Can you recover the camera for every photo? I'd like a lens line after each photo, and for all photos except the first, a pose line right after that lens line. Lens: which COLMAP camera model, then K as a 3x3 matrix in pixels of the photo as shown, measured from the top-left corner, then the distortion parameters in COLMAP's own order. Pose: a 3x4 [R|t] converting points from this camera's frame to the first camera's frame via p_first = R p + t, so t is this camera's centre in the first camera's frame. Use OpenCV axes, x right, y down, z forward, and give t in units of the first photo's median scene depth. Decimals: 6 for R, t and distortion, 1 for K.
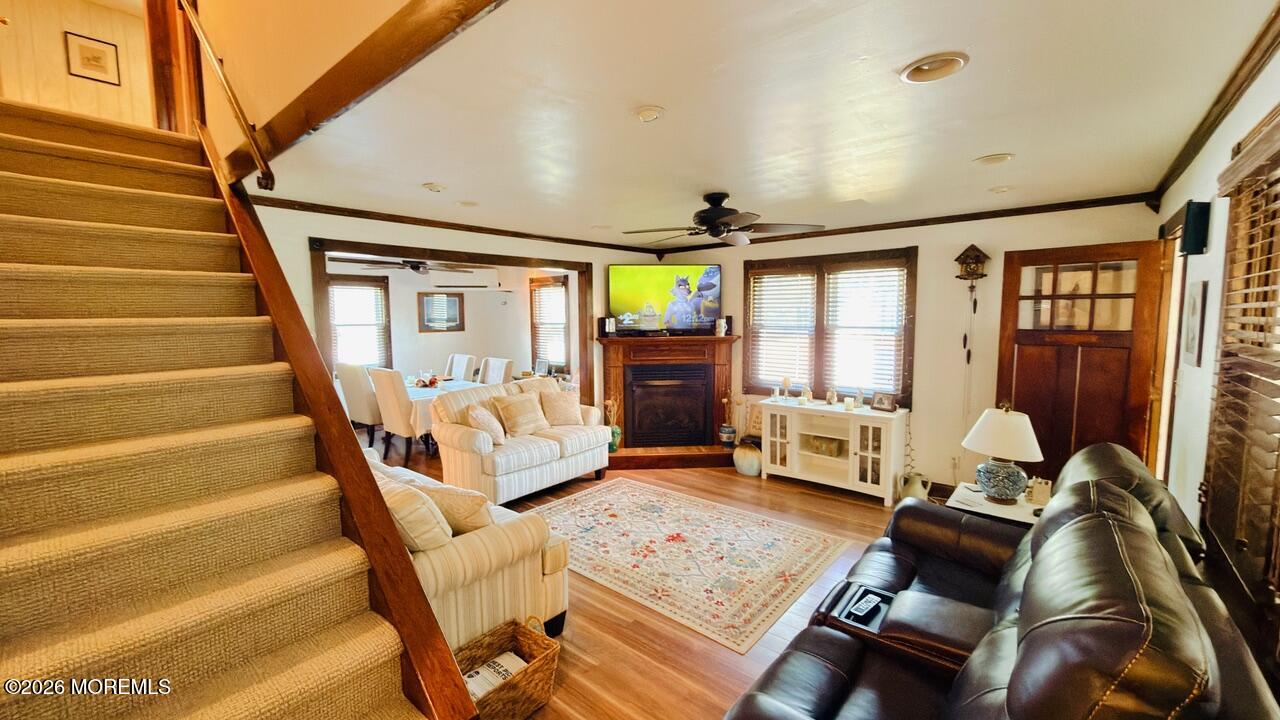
lens RADIAL K [[512.4, 0, 638.0], [0, 512.4, 358.8], [0, 0, 1]] dist [-0.005975, 0.000512]
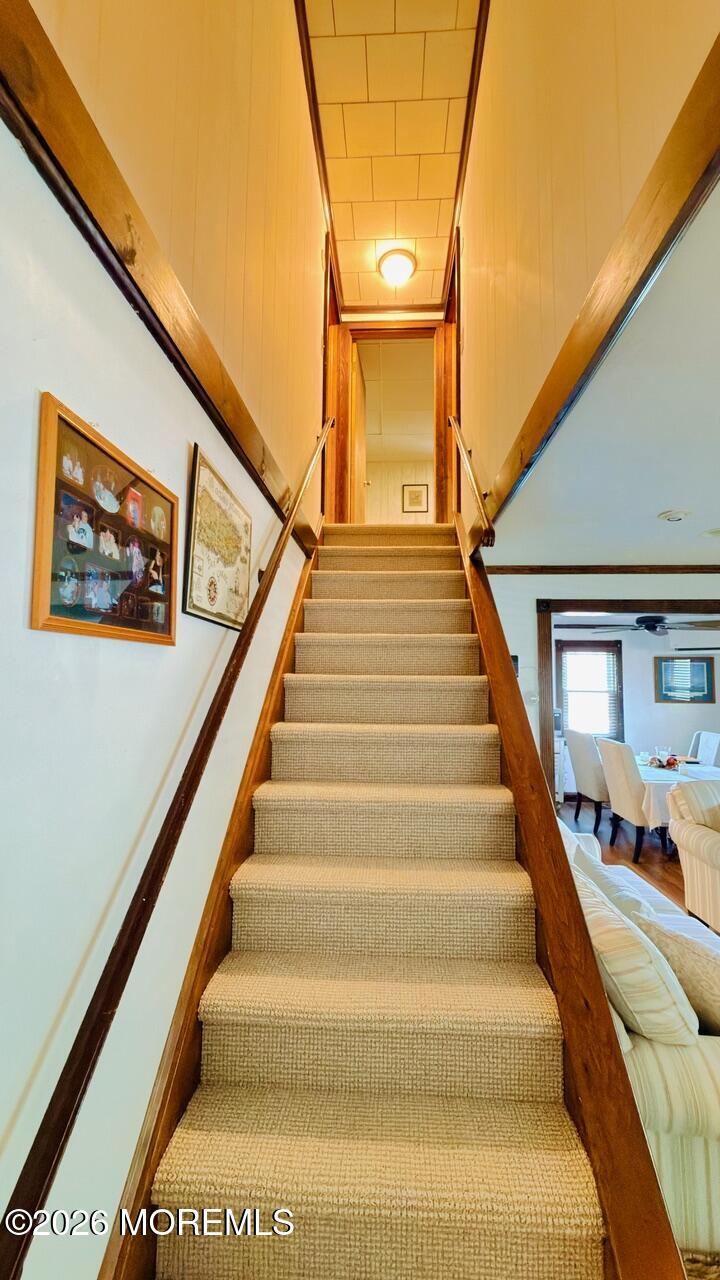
lens RADIAL K [[512.4, 0, 364.4], [0, 512.4, 636.8], [0, 0, 1]] dist [-0.005975, 0.000512]
pose [[0.603818, -0.053725, -0.795310, -0.061271], [-0.087675, 0.987196, -0.133253, -0.004248], [0.792286, 0.150189, 0.591376, 0.163828]]
